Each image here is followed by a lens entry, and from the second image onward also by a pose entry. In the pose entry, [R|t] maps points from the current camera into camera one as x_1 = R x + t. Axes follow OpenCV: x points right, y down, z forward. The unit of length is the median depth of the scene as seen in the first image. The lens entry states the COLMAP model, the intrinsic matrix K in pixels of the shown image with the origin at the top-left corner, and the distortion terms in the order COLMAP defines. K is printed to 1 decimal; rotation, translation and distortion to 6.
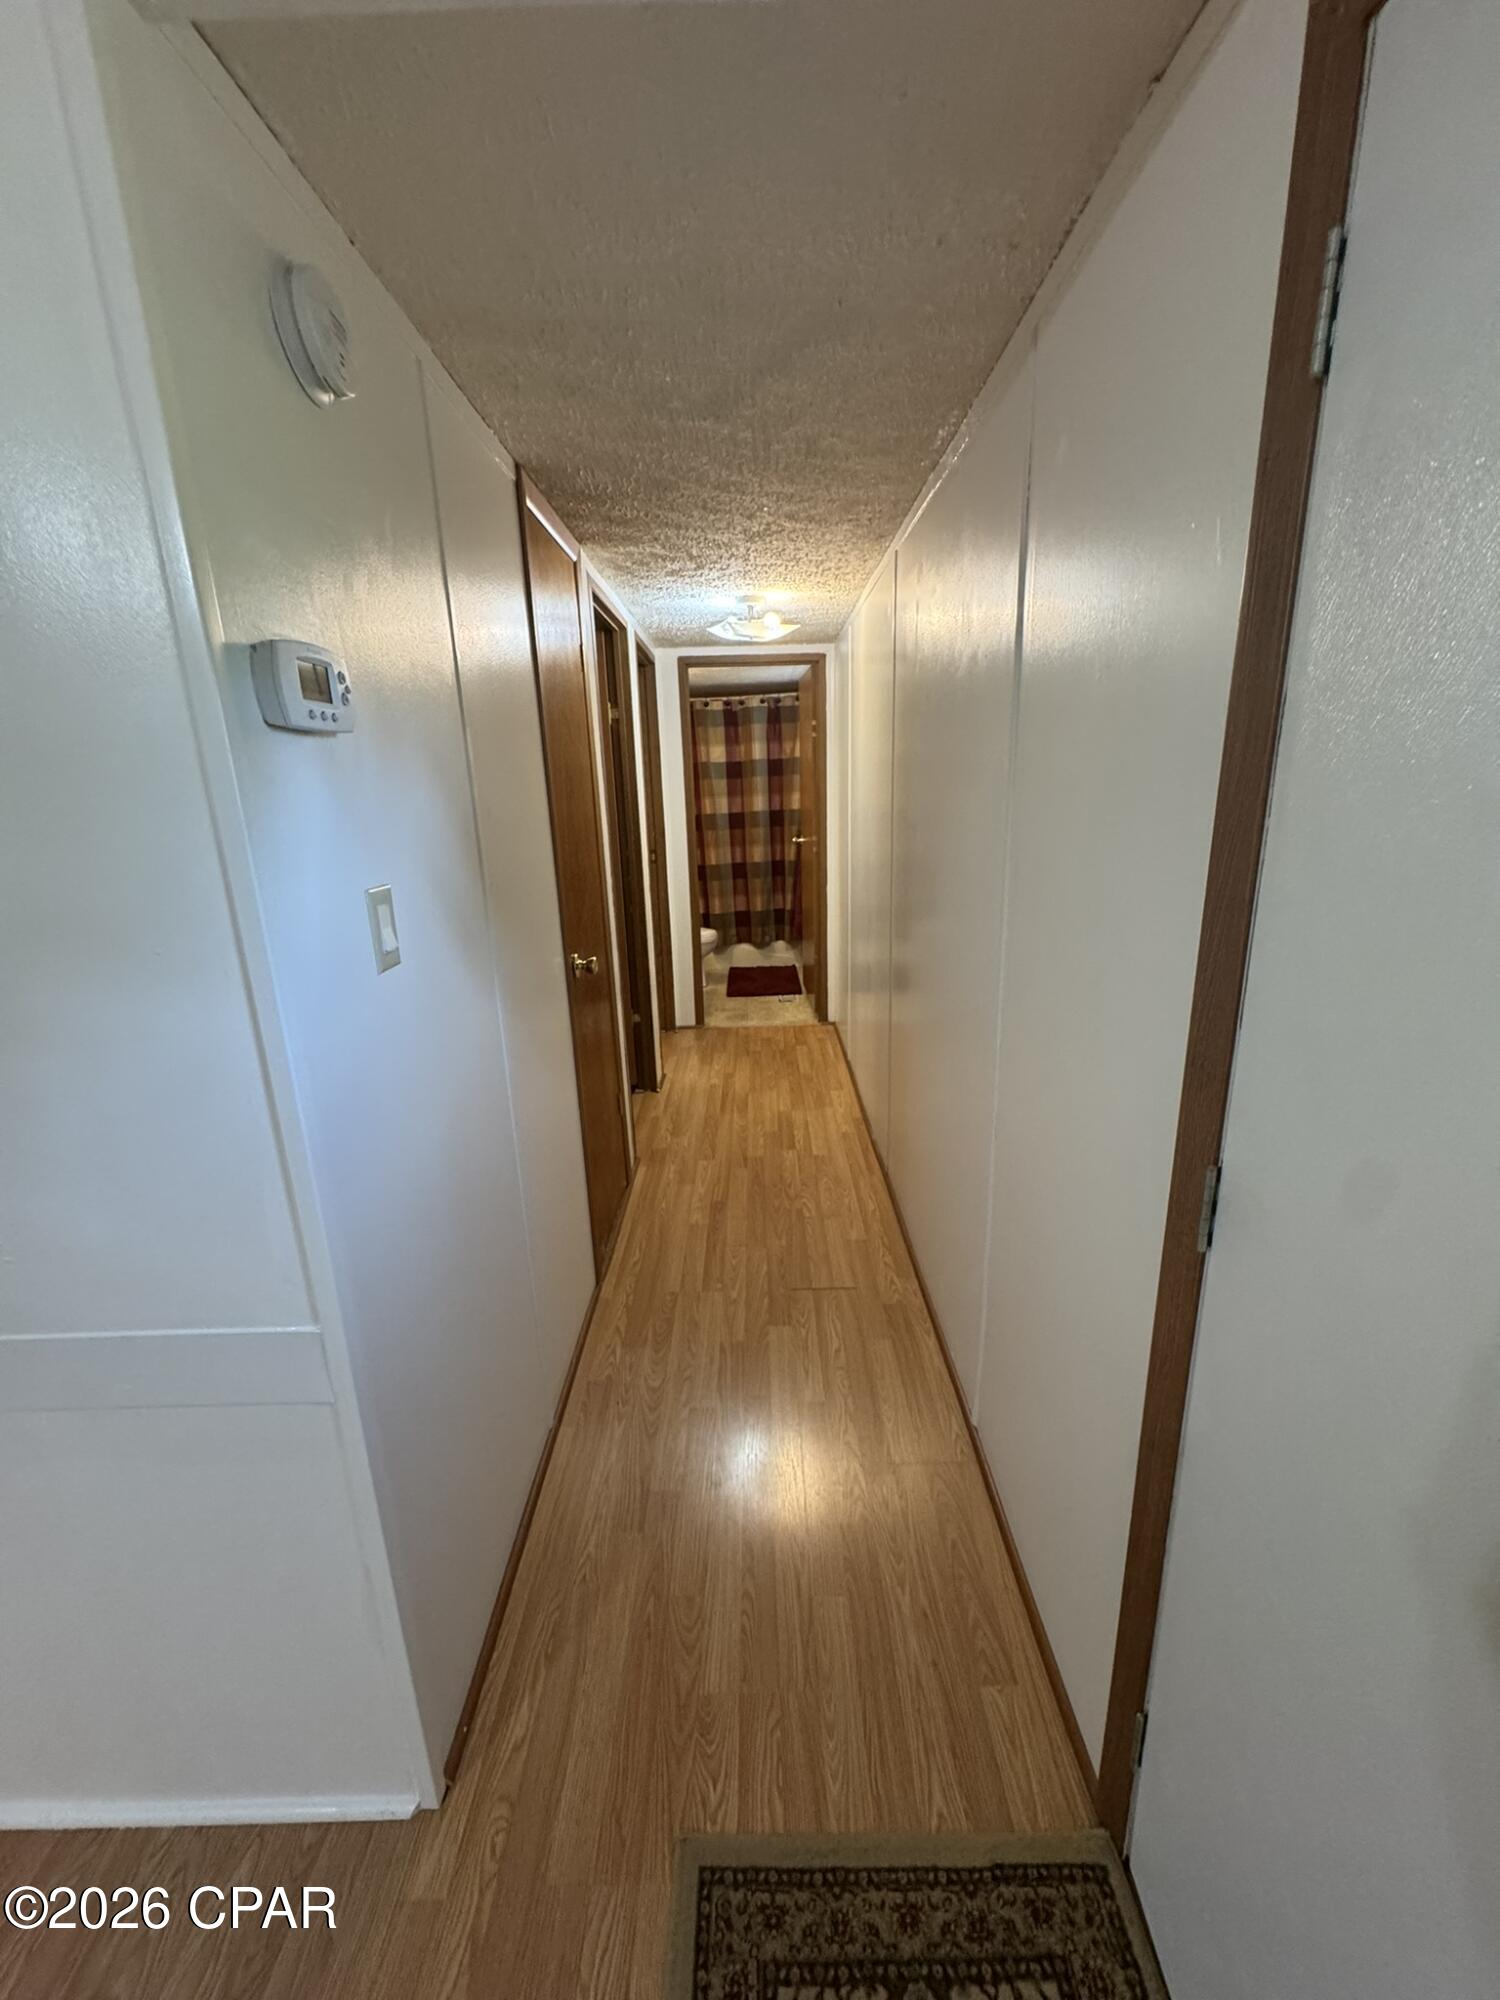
lens RADIAL K [[802.1, 0, 750.0], [0, 802.1, 1000.0], [0, 0, 1]] dist [-0.001046, -0.000213]
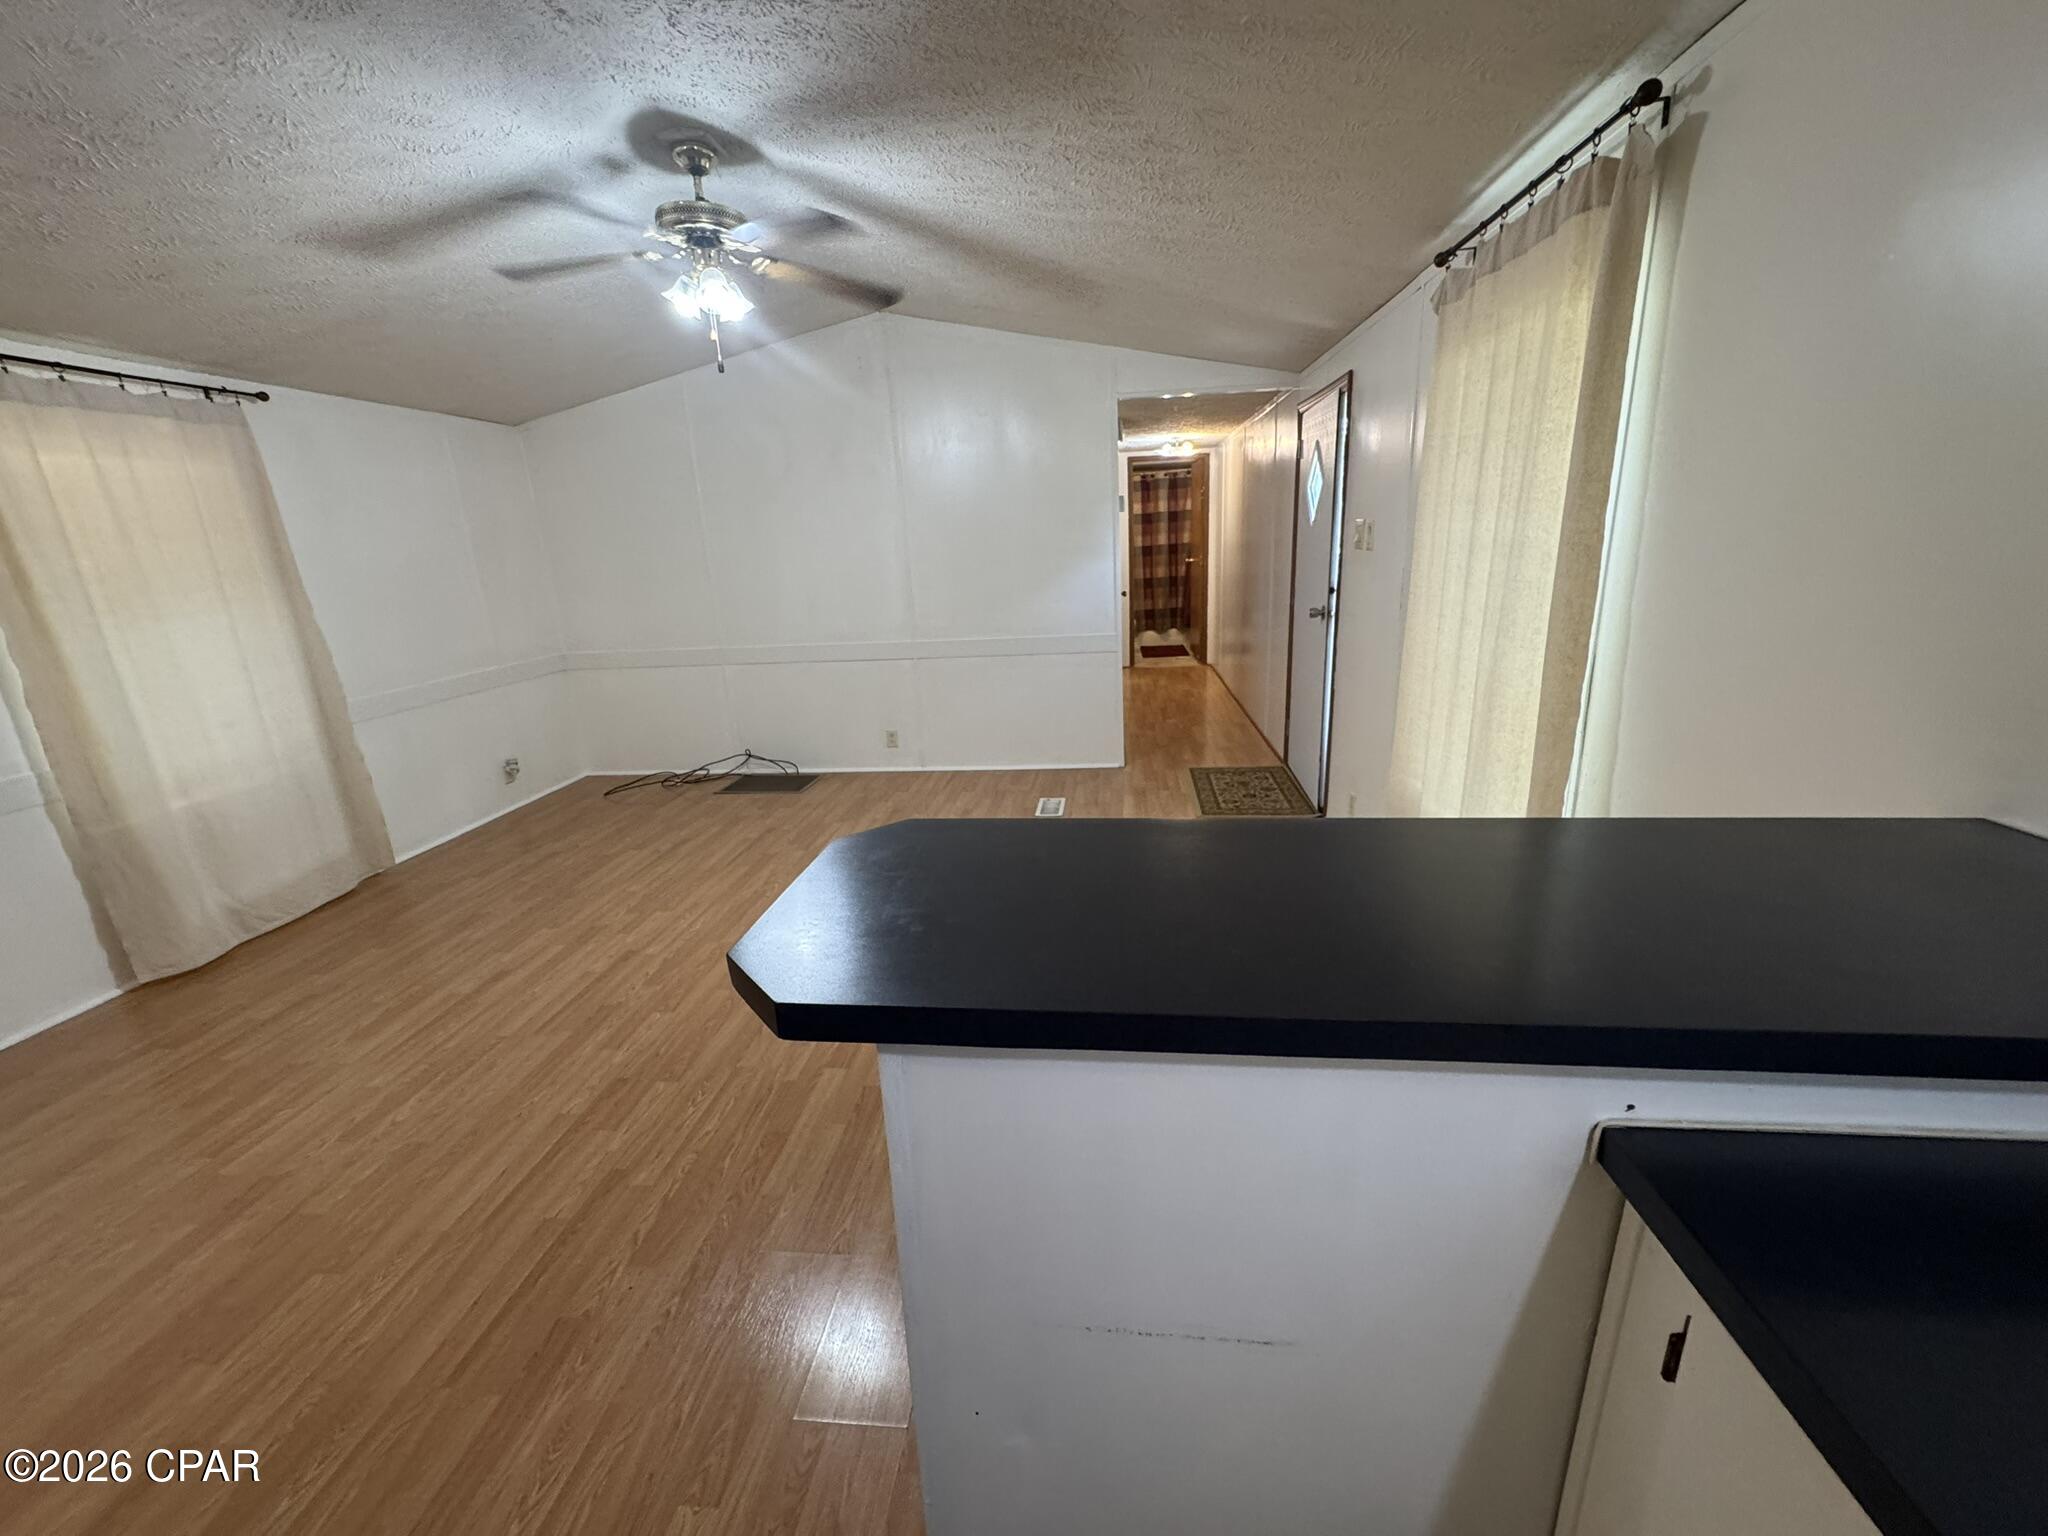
lens RADIAL K [[812.6, 0, 1020.2], [0, 812.6, 768.3], [0, 0, 1]] dist [-0.002592, -0.000427]
pose [[0.994219, 0.012767, -0.106611, -0.091604], [-0.011140, 0.999812, 0.015847, 0.184567], [0.106794, -0.014567, 0.994174, -0.632003]]
